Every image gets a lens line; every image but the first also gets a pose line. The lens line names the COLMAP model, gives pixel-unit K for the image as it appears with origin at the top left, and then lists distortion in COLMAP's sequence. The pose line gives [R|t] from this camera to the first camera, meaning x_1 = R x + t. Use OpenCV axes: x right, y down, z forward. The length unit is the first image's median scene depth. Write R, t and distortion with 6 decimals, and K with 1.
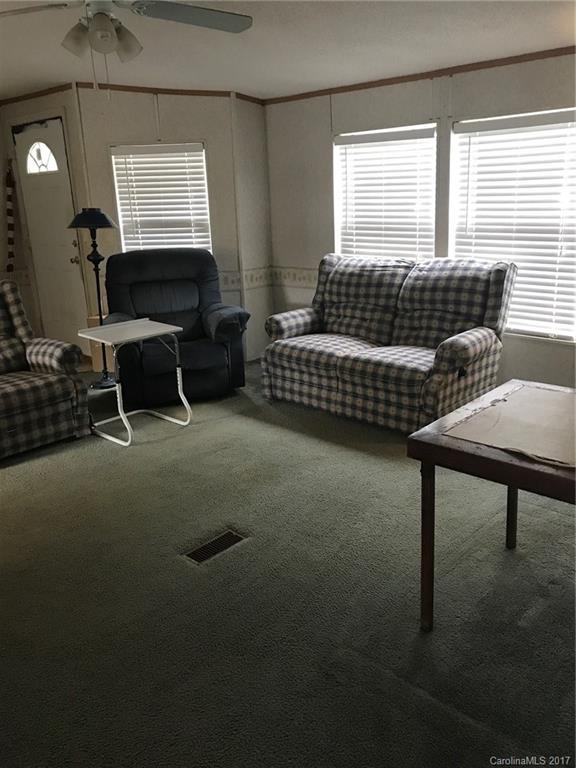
lens RADIAL K [[628.9, 0, 284.4], [0, 628.9, 381.4], [0, 0, 1]] dist [0.001334, 0.000103]
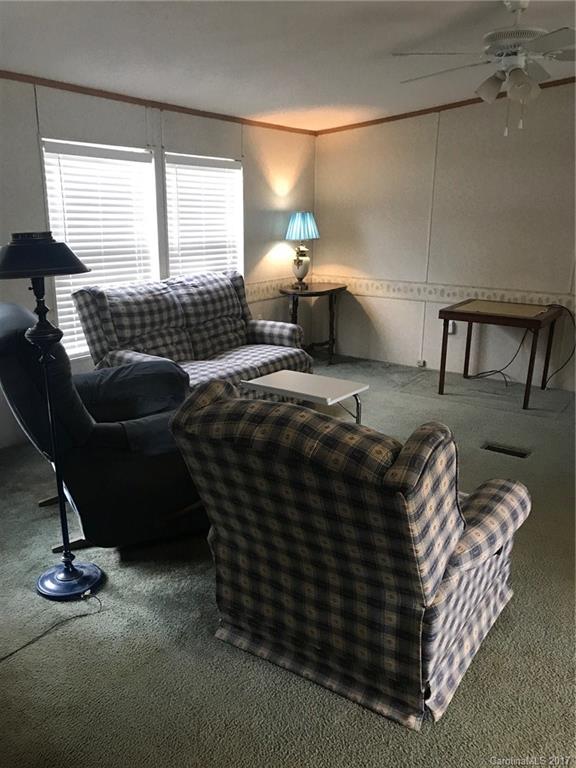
lens RADIAL K [[625.6, 0, 288.0], [0, 625.6, 384.0], [0, 0, 1]] dist [0.003486, -0.005269]
pose [[-0.162152, -0.235537, 0.958243, -0.829615], [0.272205, 0.922738, 0.272872, -0.254301], [-0.948478, 0.305085, -0.085509, 0.924527]]
